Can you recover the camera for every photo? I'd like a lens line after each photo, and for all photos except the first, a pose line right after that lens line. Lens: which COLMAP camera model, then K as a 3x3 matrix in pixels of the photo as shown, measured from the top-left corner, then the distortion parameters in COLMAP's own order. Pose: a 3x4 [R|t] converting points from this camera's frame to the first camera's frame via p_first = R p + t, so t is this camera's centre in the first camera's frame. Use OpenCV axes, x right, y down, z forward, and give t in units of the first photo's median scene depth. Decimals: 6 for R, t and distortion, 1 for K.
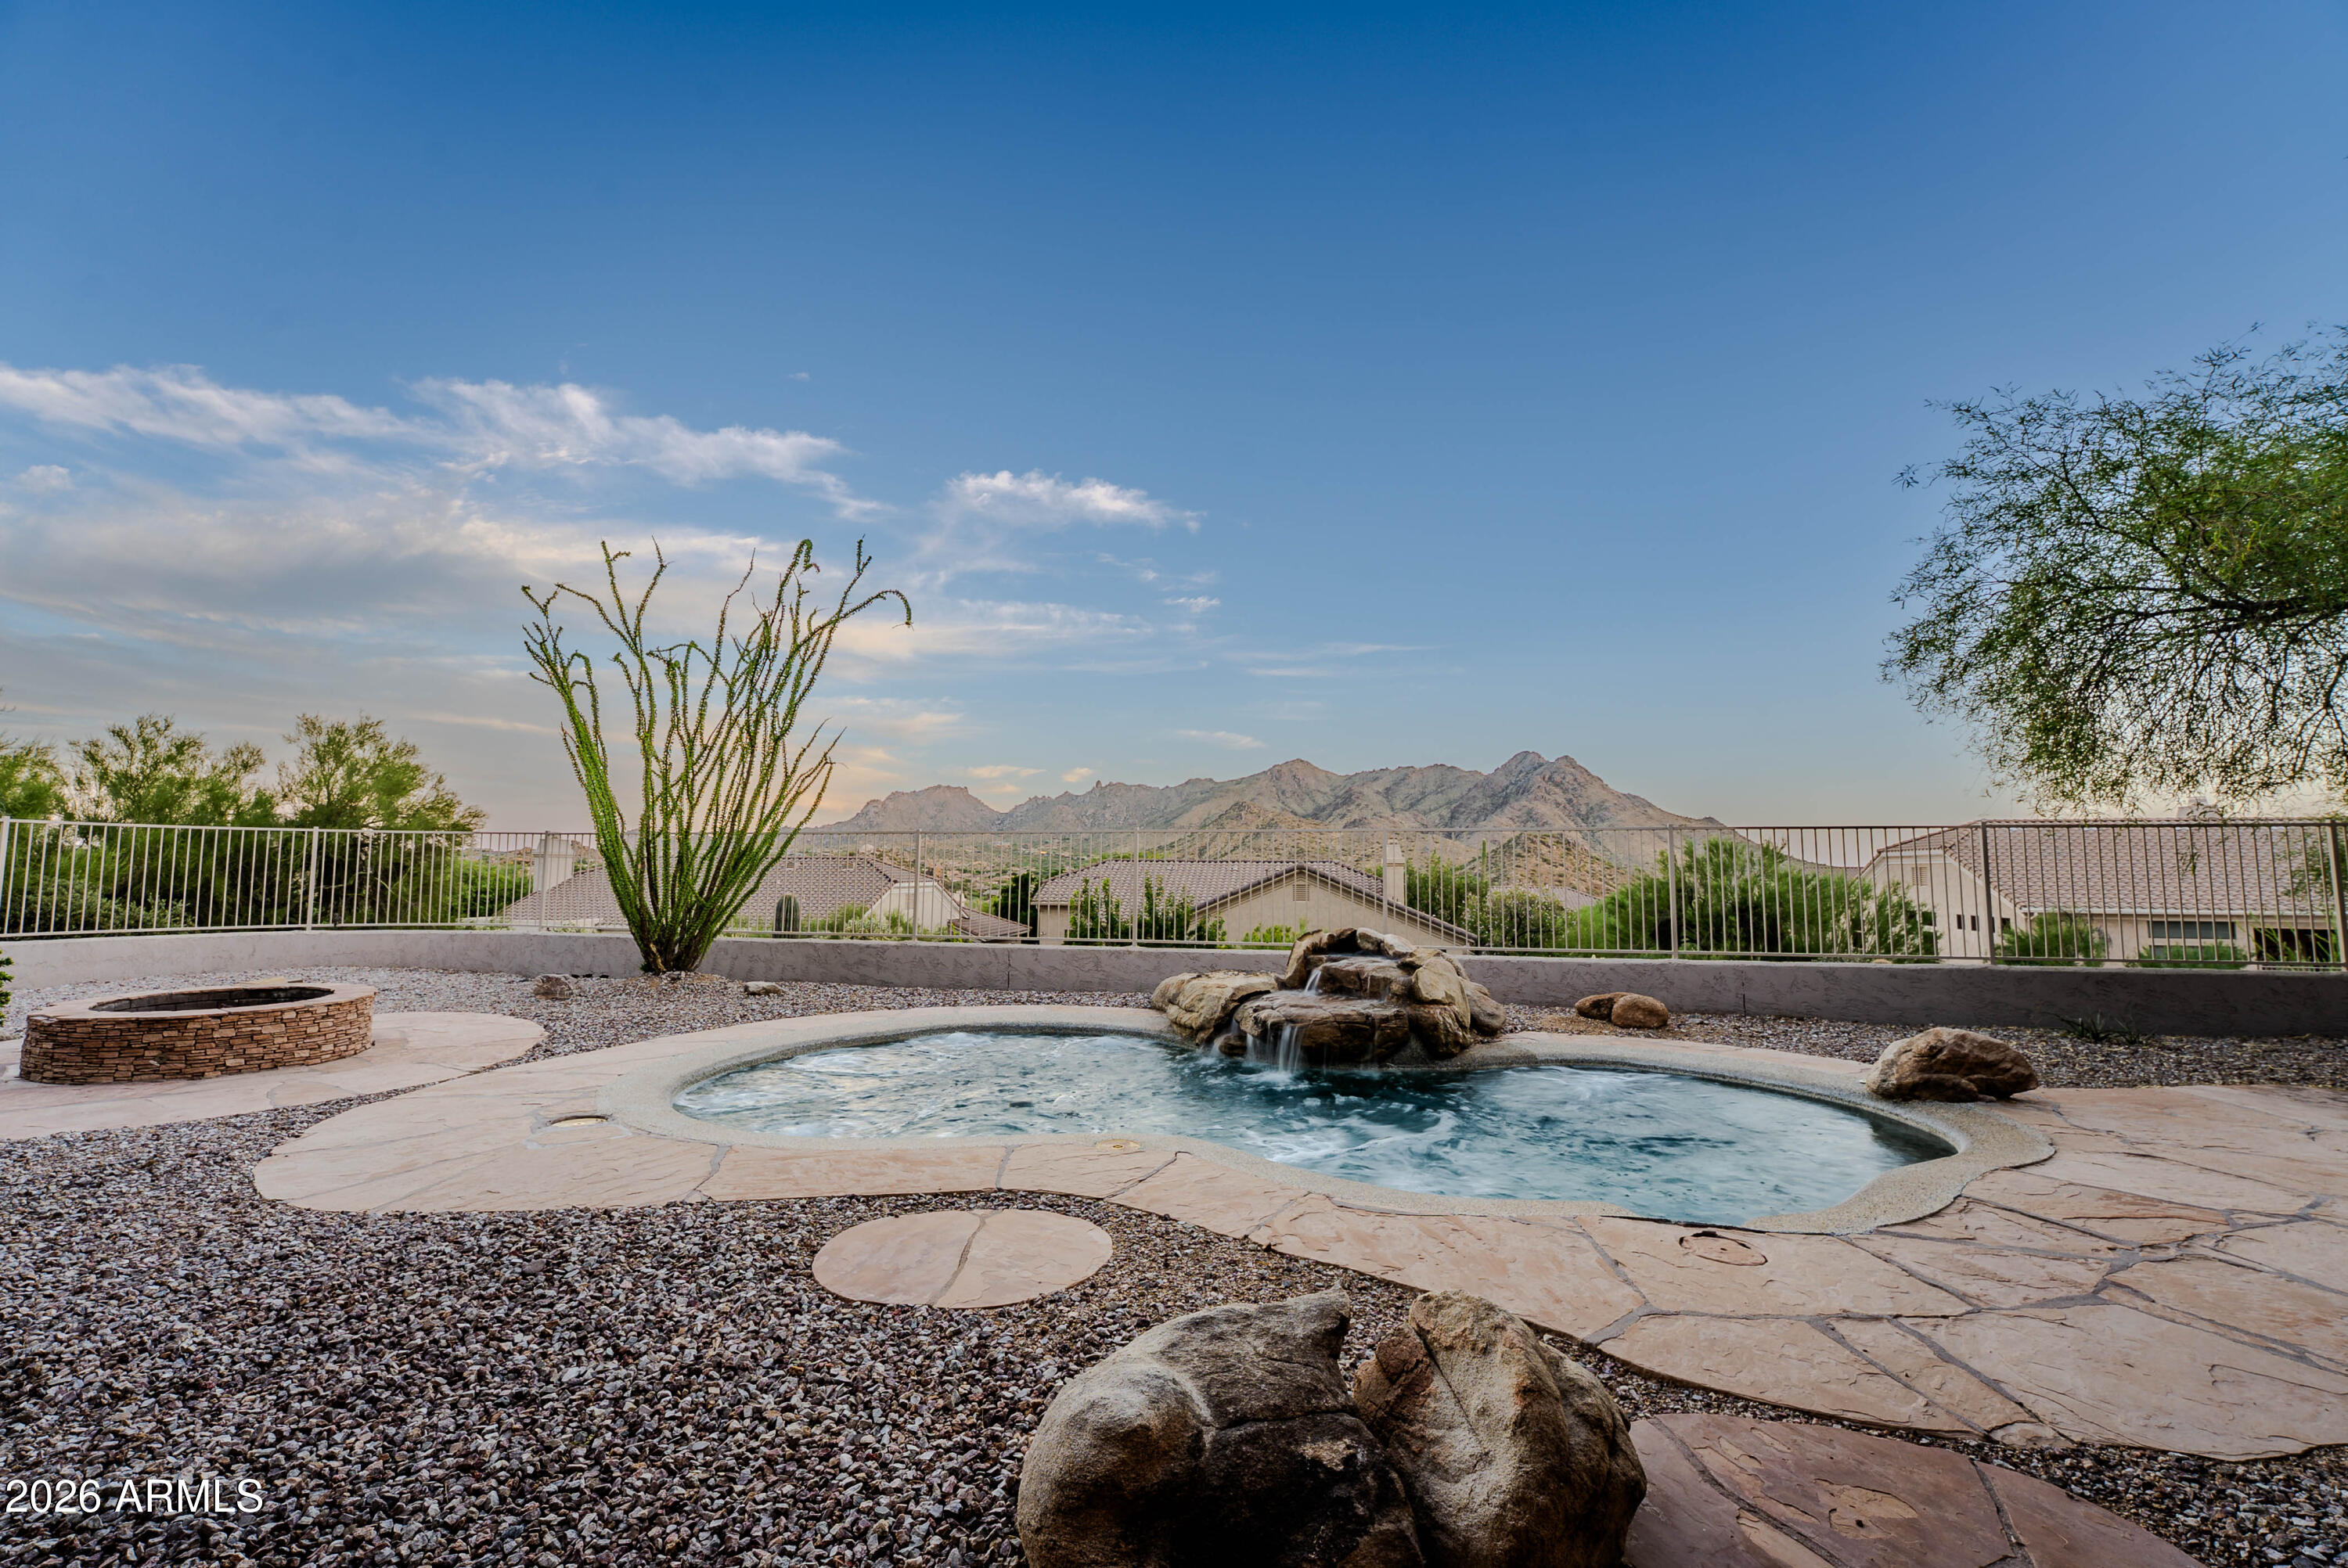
lens RADIAL K [[949.5, 0, 1157.6], [0, 949.5, 789.1], [0, 0, 1]] dist [-0.022452, 0.000654]
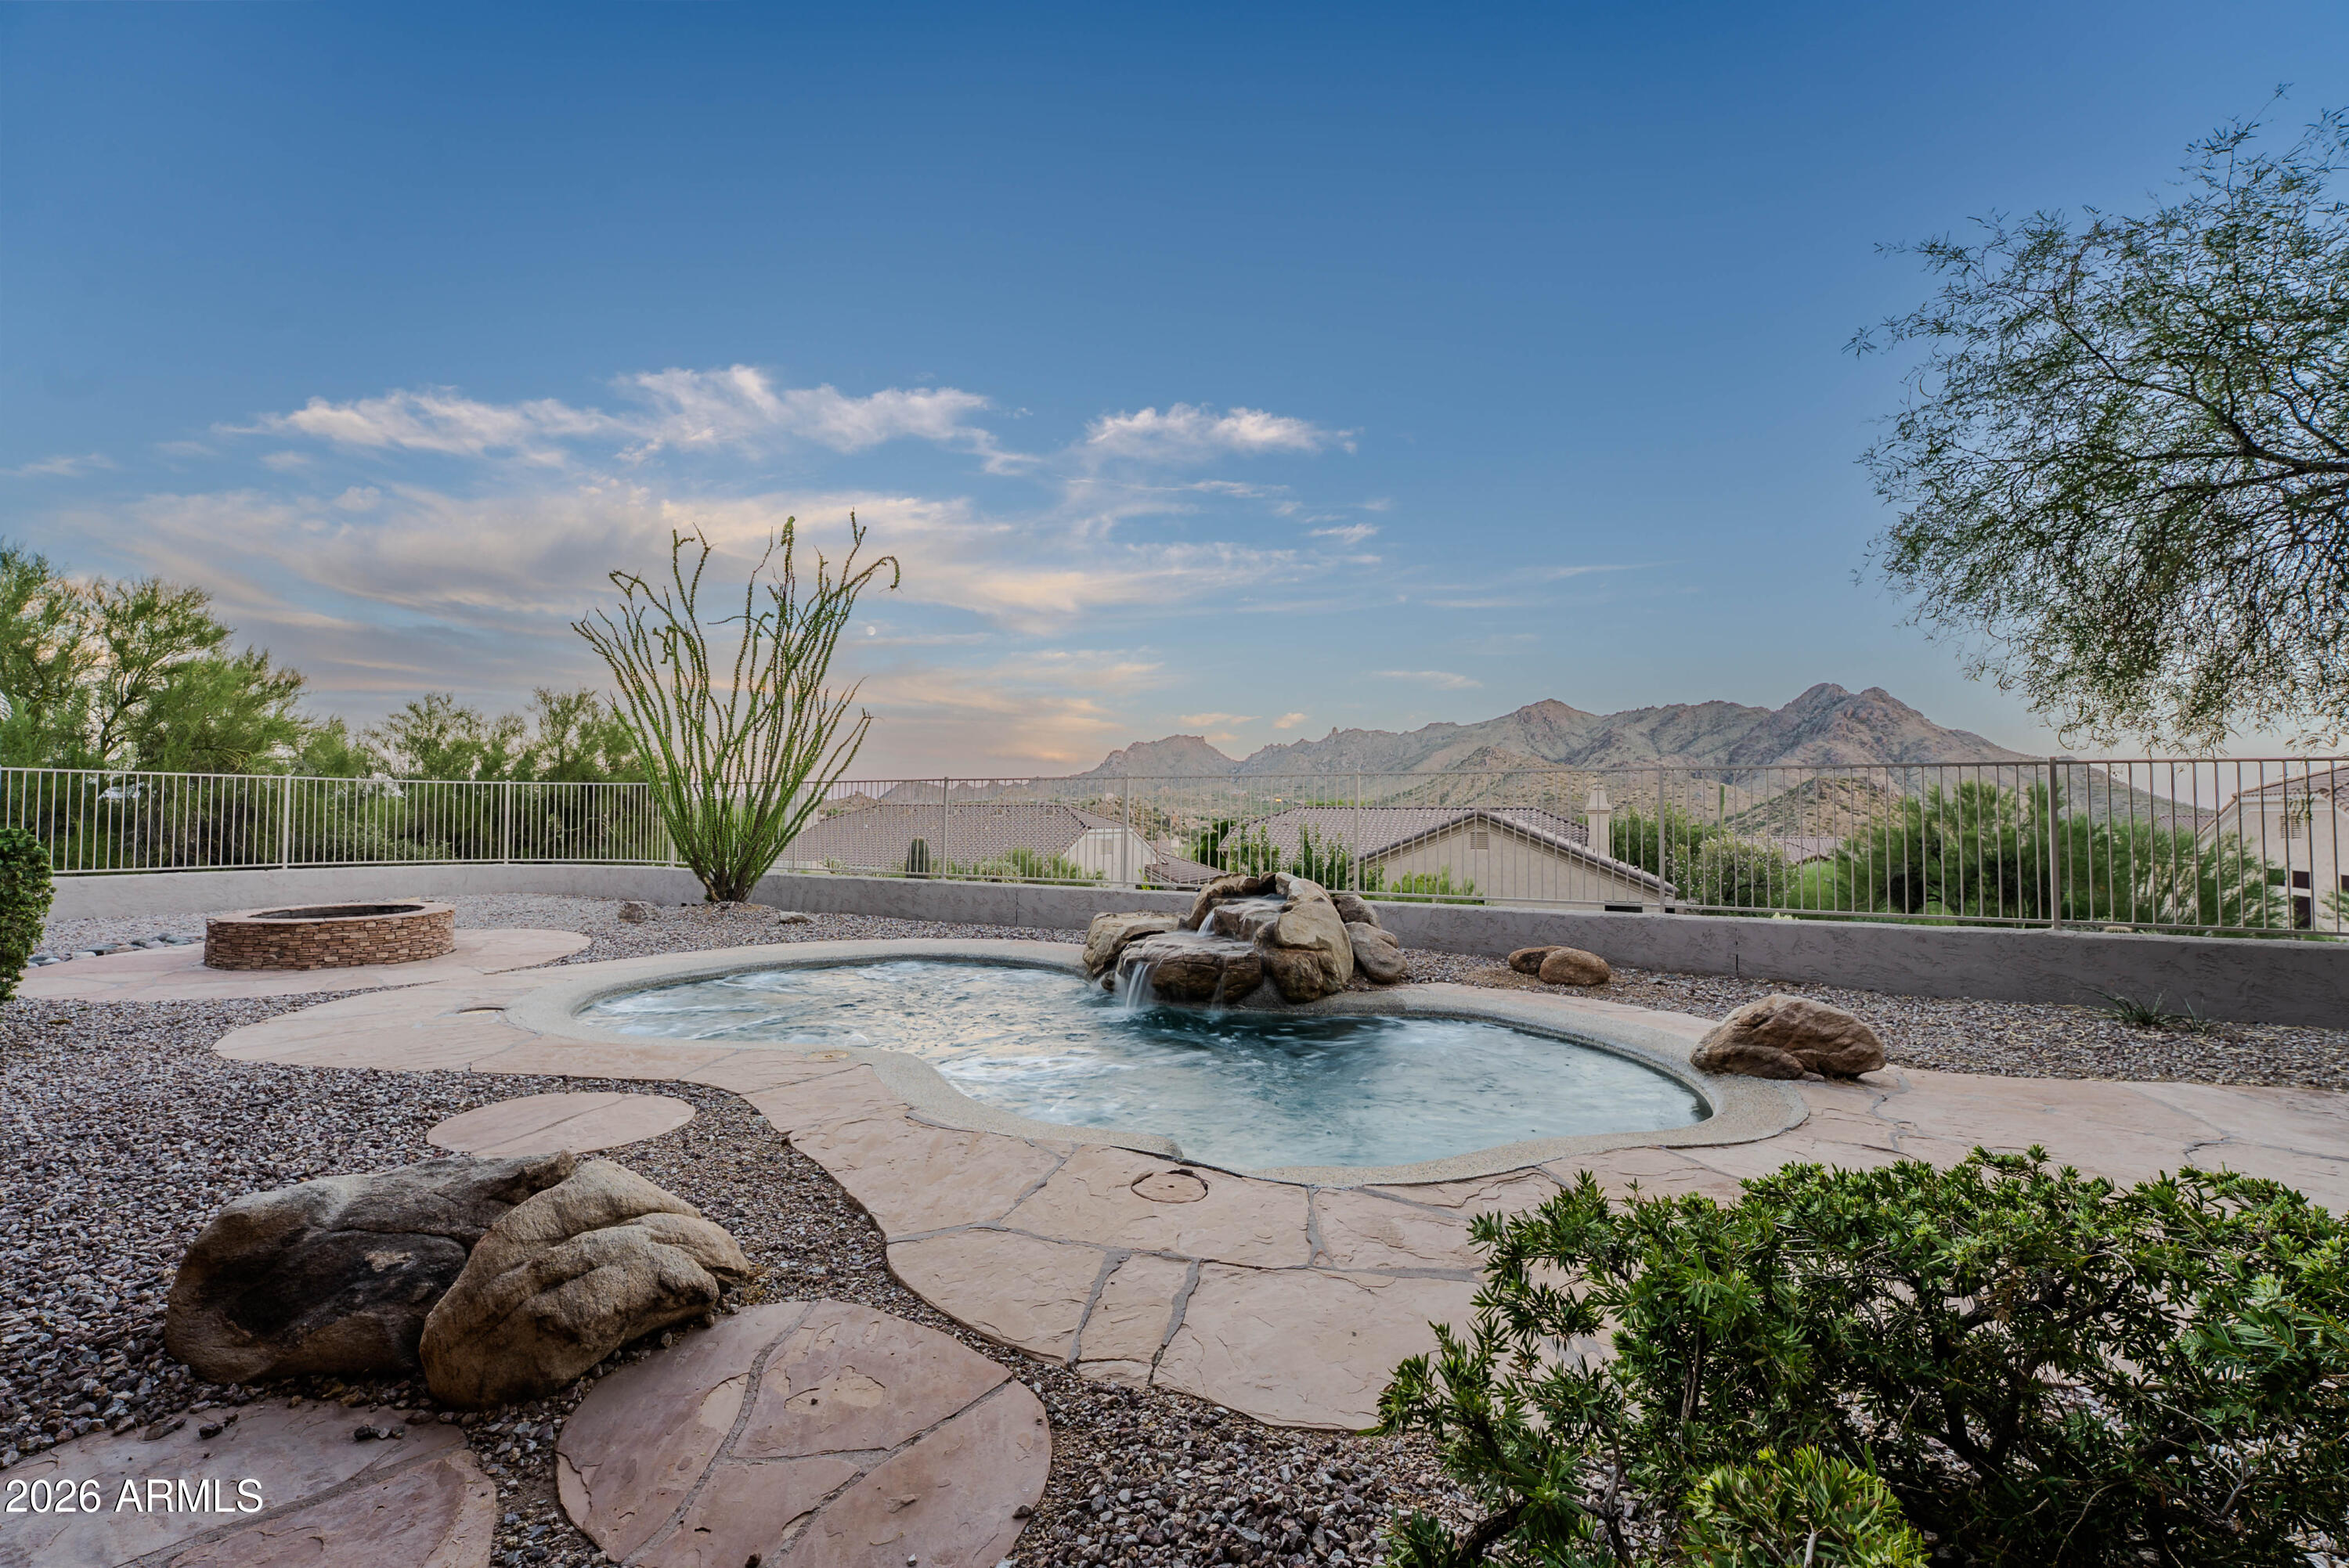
lens RADIAL K [[949.9, 0, 1156.7], [0, 949.9, 792.2], [0, 0, 1]] dist [-0.022452, 0.000654]
pose [[0.969365, -0.004760, -0.245577, 0.259029], [0.018959, 0.998279, 0.055488, 0.004989], [0.244891, -0.058444, 0.967788, 0.013977]]
